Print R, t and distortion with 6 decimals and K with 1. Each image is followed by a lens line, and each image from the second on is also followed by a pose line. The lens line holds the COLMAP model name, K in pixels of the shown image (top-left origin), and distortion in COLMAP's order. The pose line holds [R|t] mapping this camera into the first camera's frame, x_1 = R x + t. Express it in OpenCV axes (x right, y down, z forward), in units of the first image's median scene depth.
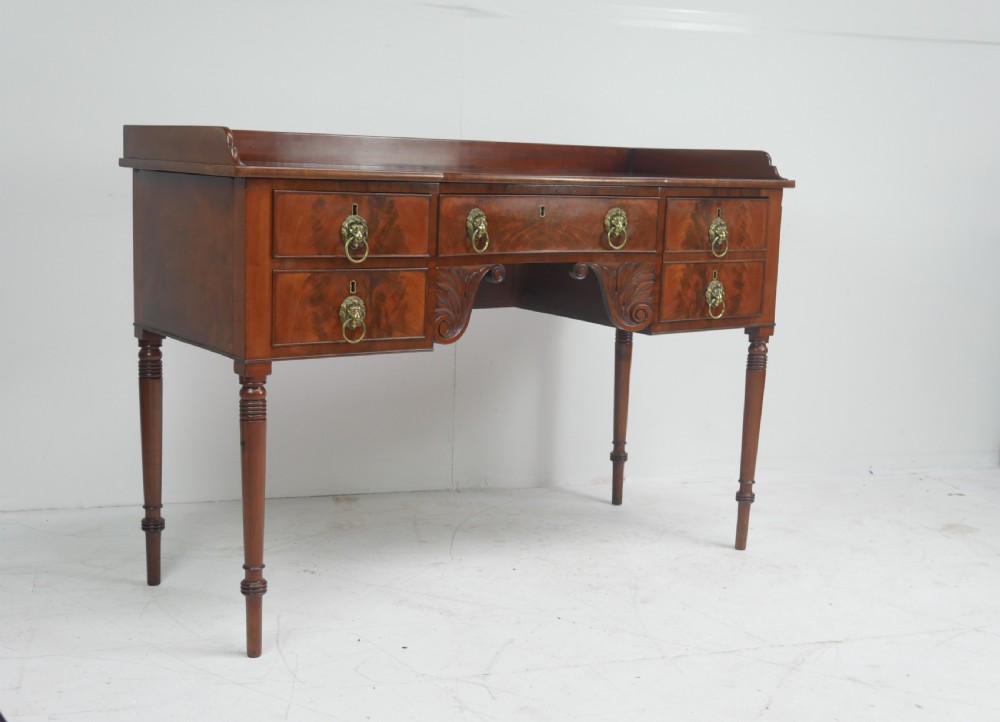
lens RADIAL K [[1321.8, 0, 493.5], [0, 1321.8, 351.4], [0, 0, 1]] dist [0.015678, 0.000000]
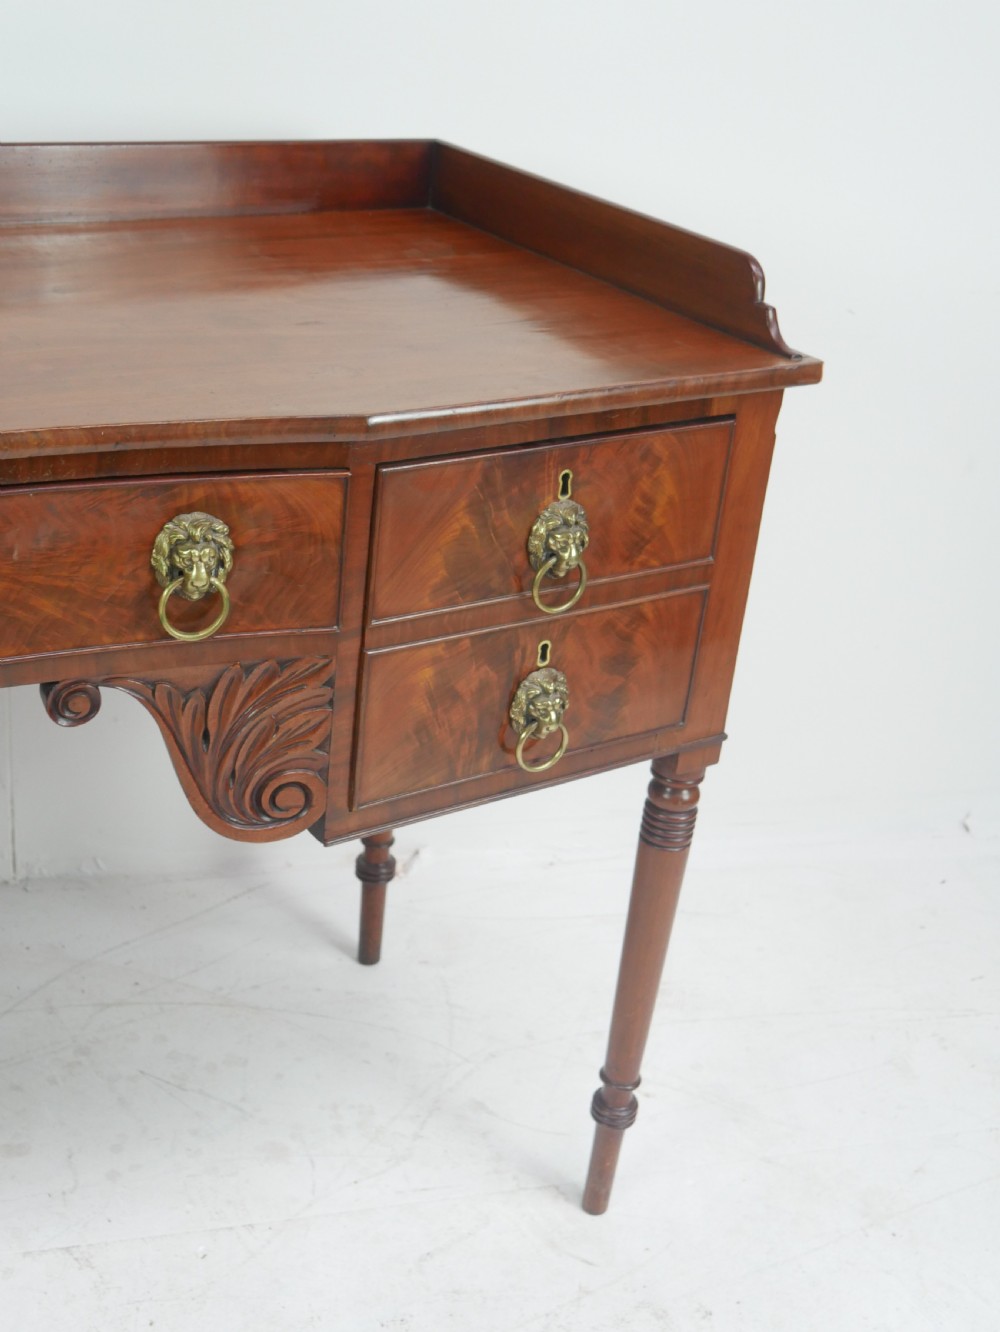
lens RADIAL K [[1746.6, 0, 525.4], [0, 1746.6, 654.7], [0, 0, 1]] dist [0.000604, 0.000000]
pose [[0.997264, 0.072849, 0.012571, 0.167829], [-0.073288, 0.951963, 0.297313, -0.204426], [0.009692, -0.297421, 0.954697, 0.609649]]
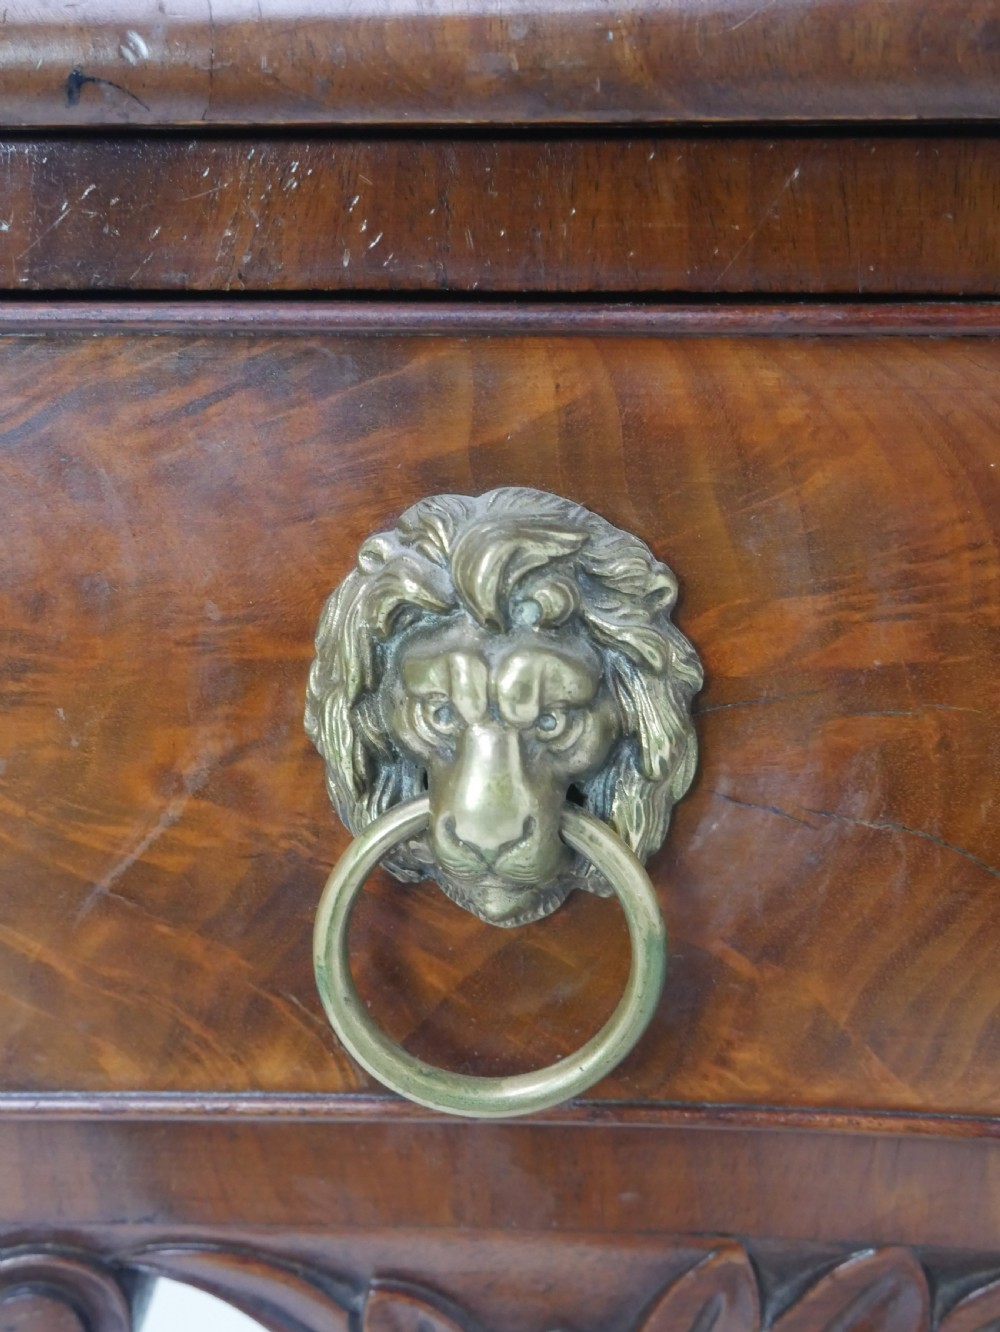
lens RADIAL K [[1837.1, 0, 499.6], [0, 1837.1, 674.1], [0, 0, 1]] dist [0.012715, 0.000000]
pose [[0.876285, 0.091784, -0.472970, 0.135718], [-0.039792, 0.992120, 0.118805, -0.110942], [0.480148, -0.085286, 0.873032, 0.929796]]
